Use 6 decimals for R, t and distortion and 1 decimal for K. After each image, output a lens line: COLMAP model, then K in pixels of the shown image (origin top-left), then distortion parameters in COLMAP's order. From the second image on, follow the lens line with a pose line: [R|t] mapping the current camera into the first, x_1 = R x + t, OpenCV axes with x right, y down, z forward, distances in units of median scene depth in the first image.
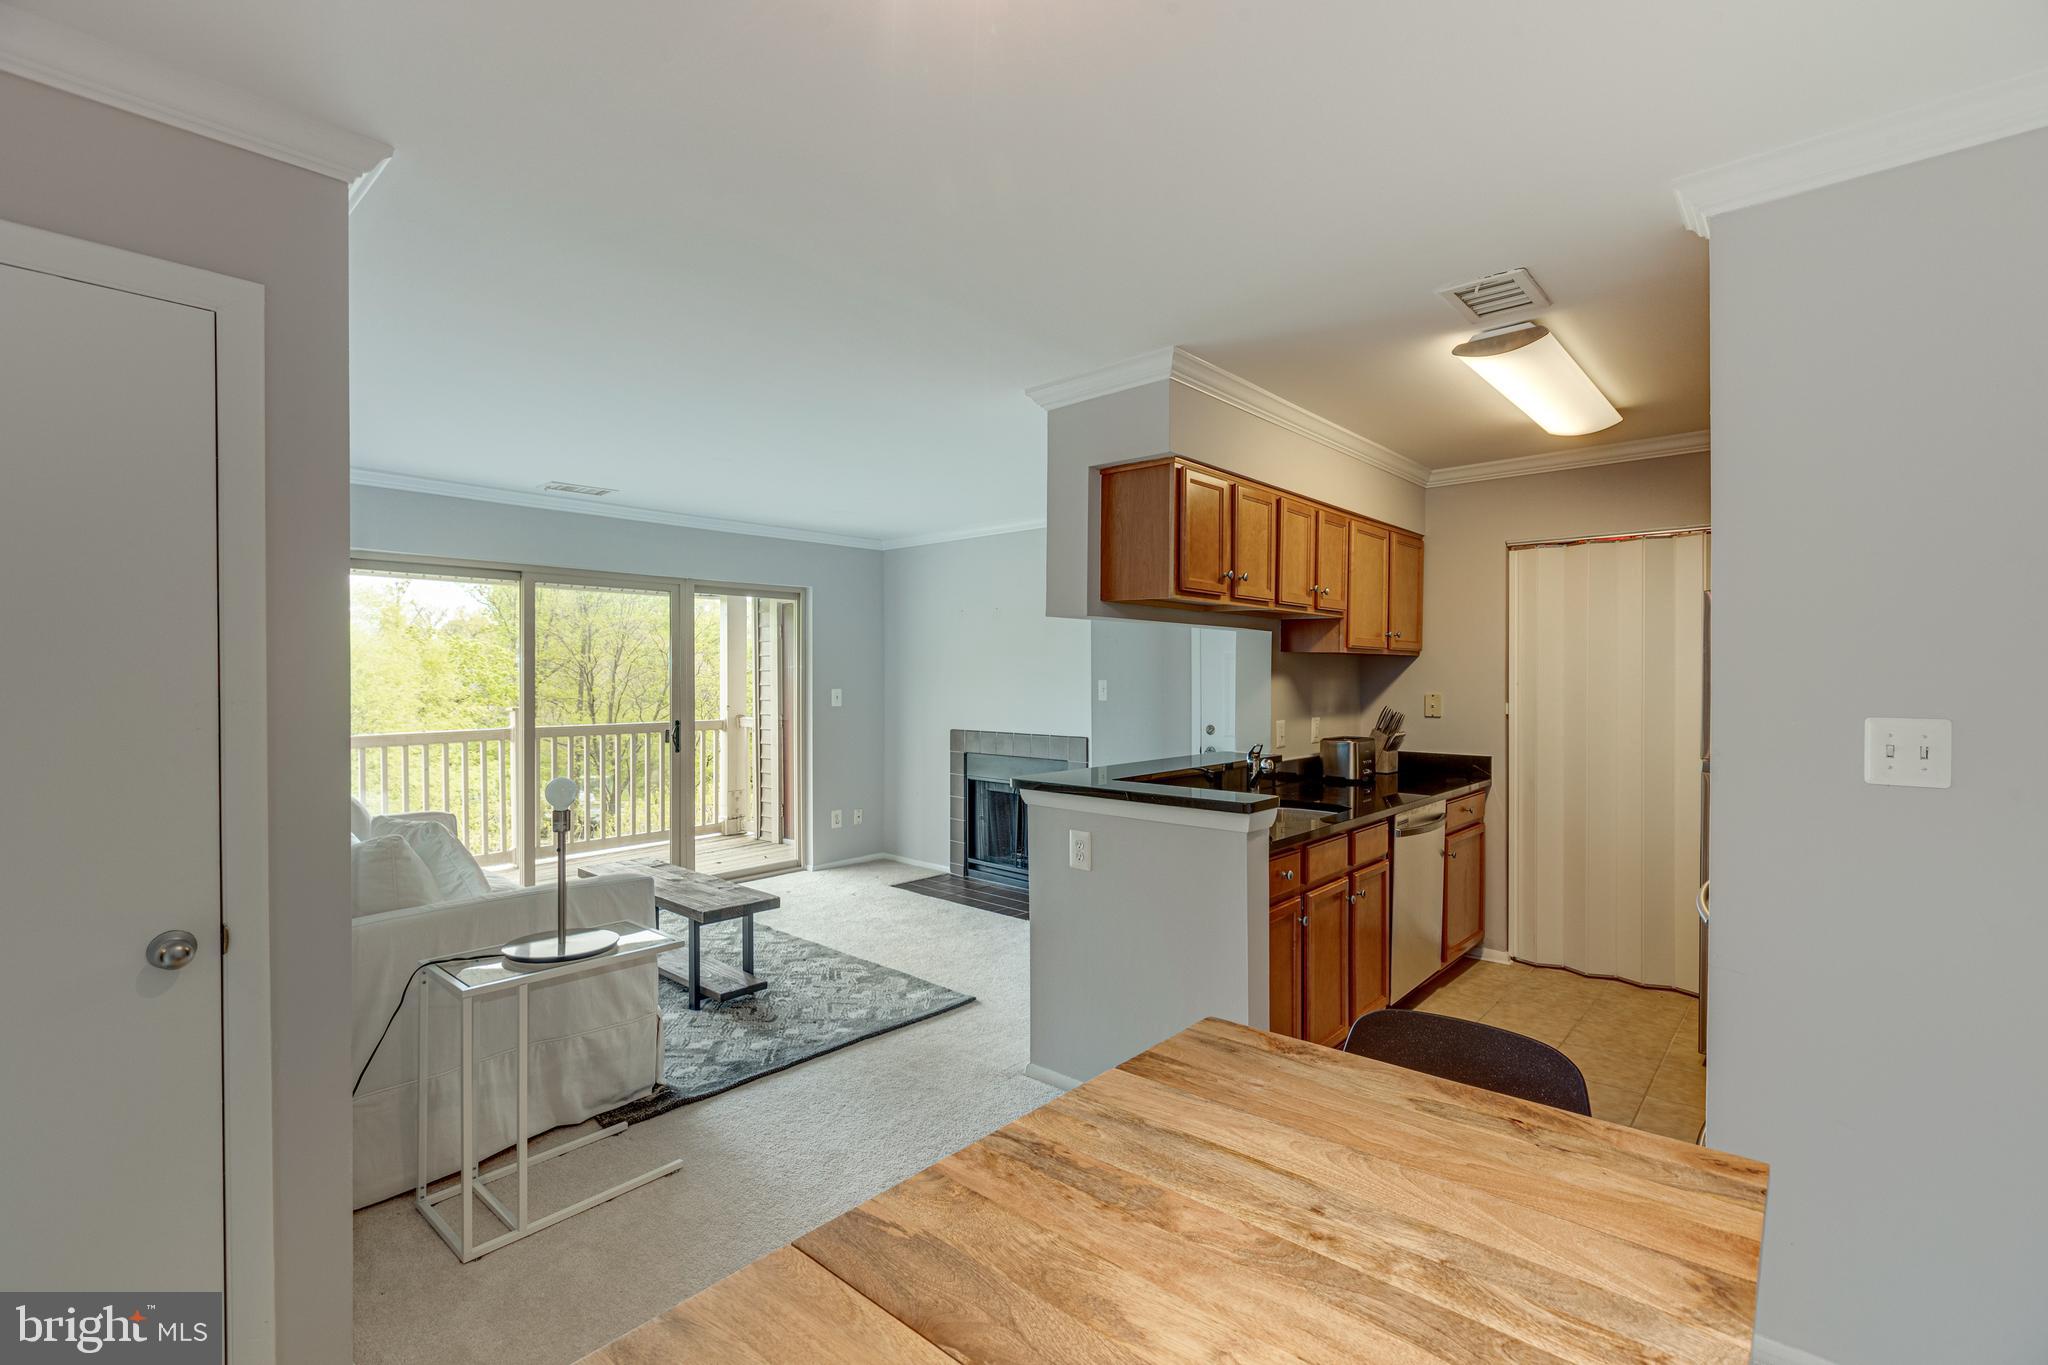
lens RADIAL K [[903.9, 0, 1028.4], [0, 903.9, 678.4], [0, 0, 1]] dist [-0.000657, -0.000095]
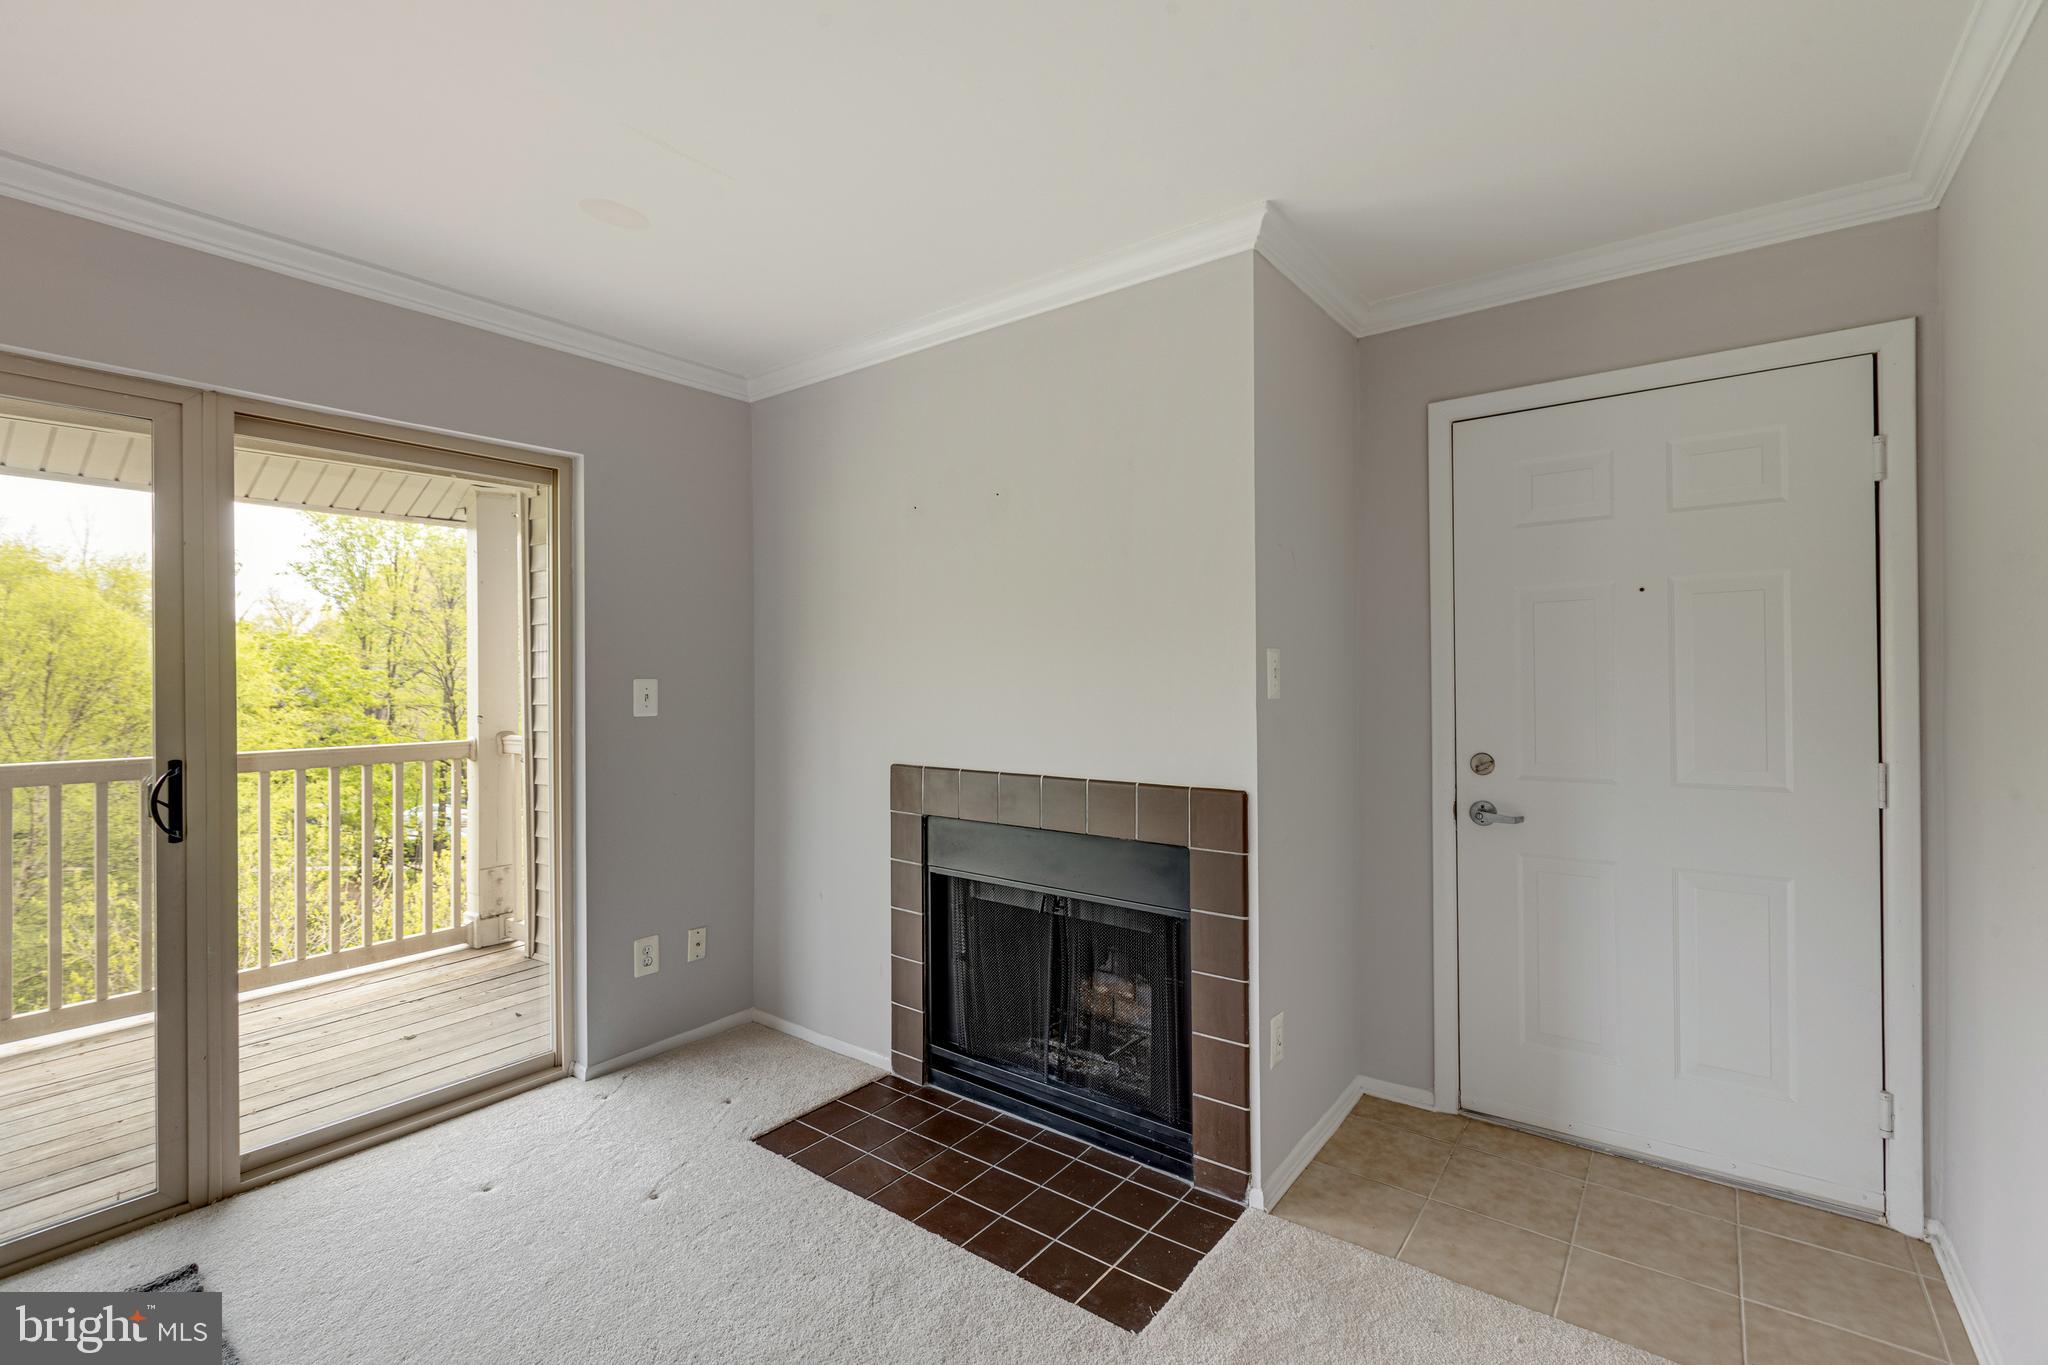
lens RADIAL K [[905.6, 0, 1027.0], [0, 905.6, 678.5], [0, 0, 1]] dist [0.000397, 0.000786]
pose [[0.996031, -0.004381, 0.088896, -0.064274], [0.004686, 0.999984, -0.003217, 0.015512], [-0.088881, 0.003621, 0.996036, 0.586226]]
